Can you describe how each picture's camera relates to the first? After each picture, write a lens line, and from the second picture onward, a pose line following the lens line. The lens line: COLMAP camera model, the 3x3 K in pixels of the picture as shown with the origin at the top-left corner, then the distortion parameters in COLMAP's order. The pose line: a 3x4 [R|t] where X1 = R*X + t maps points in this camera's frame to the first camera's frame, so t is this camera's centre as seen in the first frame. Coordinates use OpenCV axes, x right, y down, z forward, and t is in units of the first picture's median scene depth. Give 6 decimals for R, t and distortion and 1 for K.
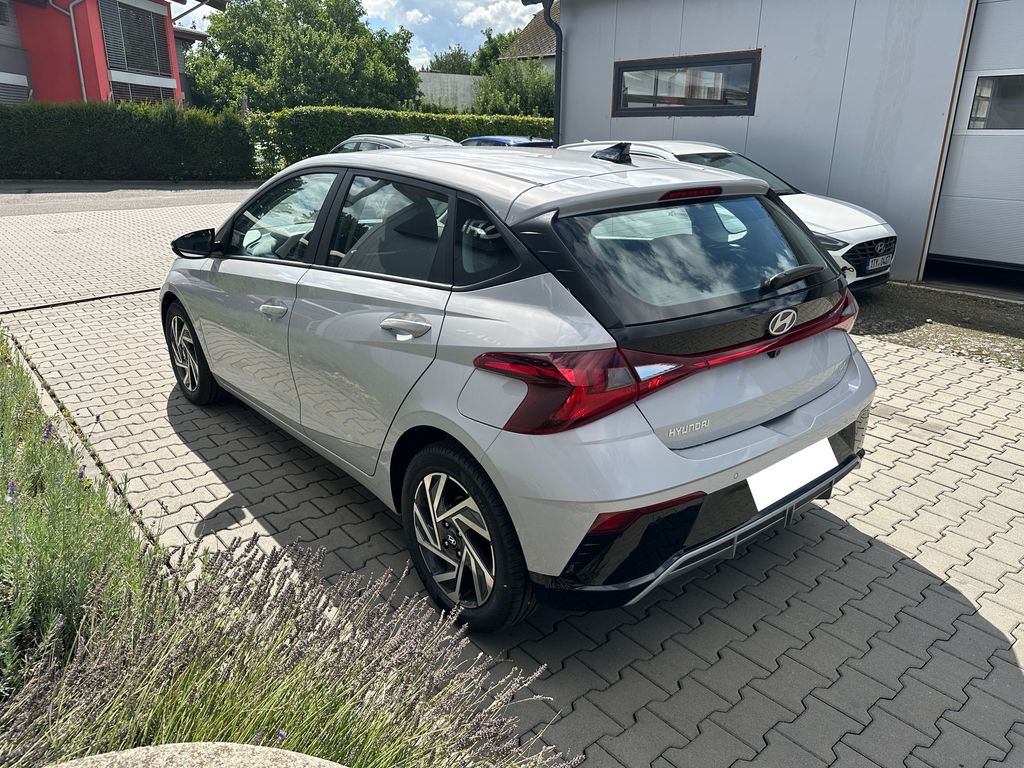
lens RADIAL K [[719.8, 0, 501.5], [0, 719.8, 387.3], [0, 0, 1]] dist [0.010142, -0.019427]
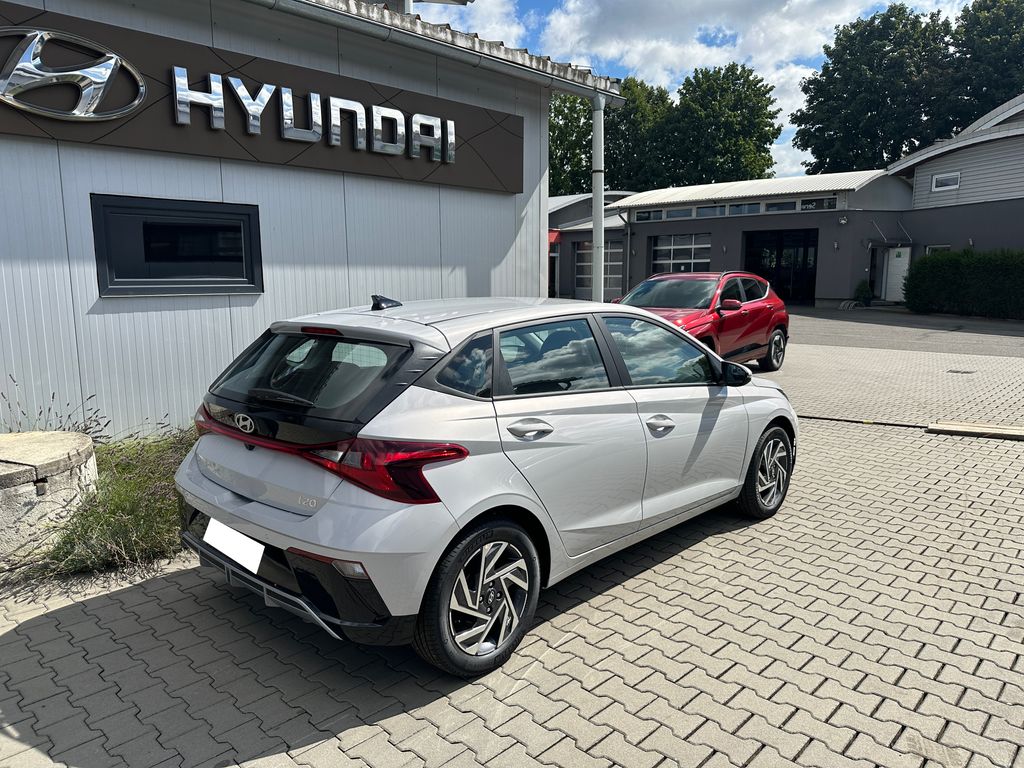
lens RADIAL K [[719.8, 0, 509.4], [0, 719.8, 383.4], [0, 0, 1]] dist [0.010142, -0.019427]
pose [[0.110839, 0.137507, -0.984280, 0.125514], [-0.324114, 0.941237, 0.094996, -0.032158], [0.939503, 0.308489, 0.148893, 0.087835]]
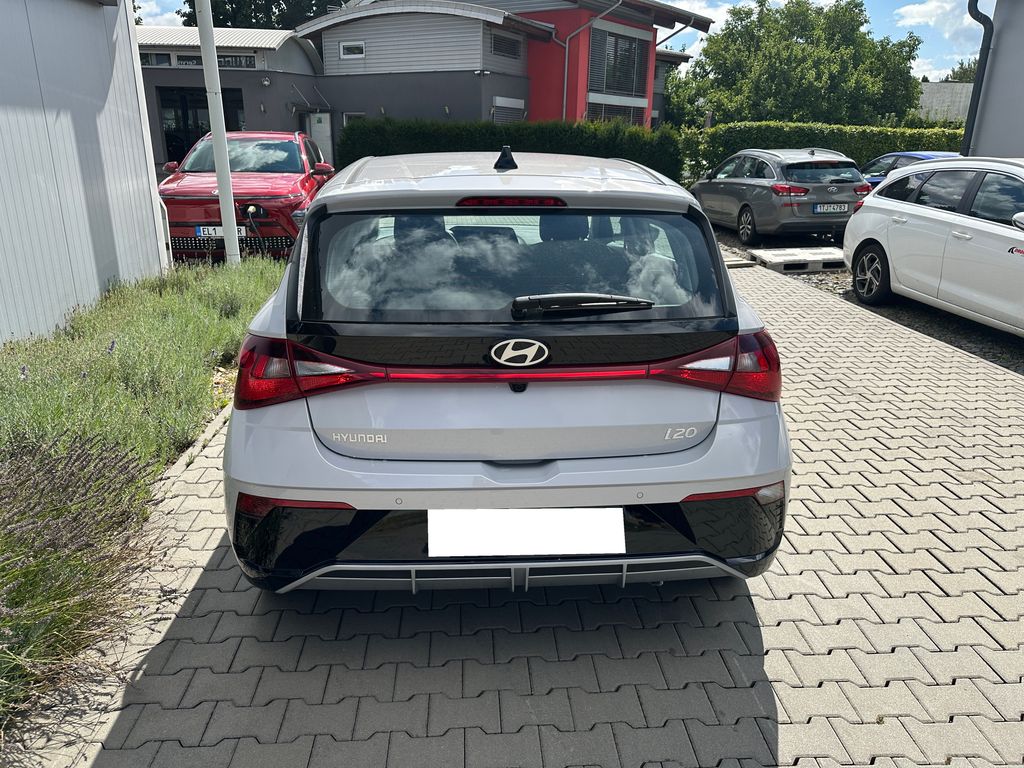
lens RADIAL K [[719.8, 0, 505.6], [0, 719.8, 386.1], [0, 0, 1]] dist [0.010142, -0.019427]
pose [[0.805051, 0.190632, -0.561740, 0.061433], [-0.203181, 0.978291, 0.040806, -0.005851], [0.557324, 0.081283, 0.826307, 0.019851]]
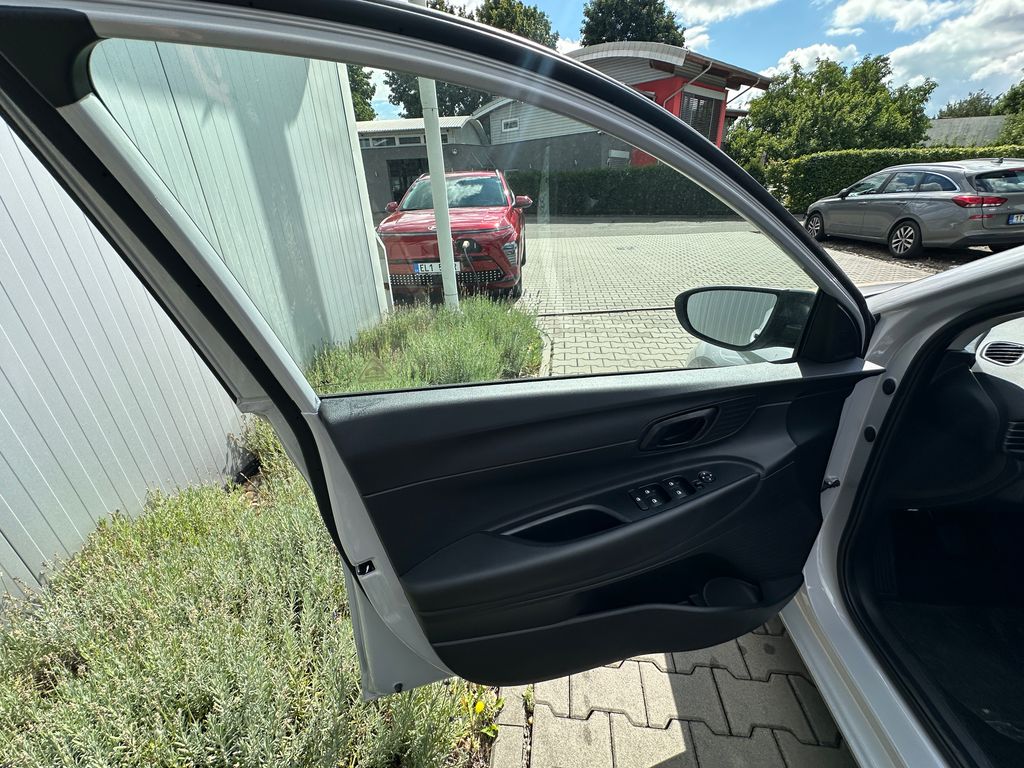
lens RADIAL K [[407.7, 0, 510.4], [0, 407.7, 386.4], [0, 0, 1]] dist [-0.006108, 0.000586]
pose [[0.692334, 0.272546, -0.668126, -0.044999], [-0.194624, 0.962141, 0.190807, -0.020418], [0.694834, -0.002069, 0.719167, 0.082439]]
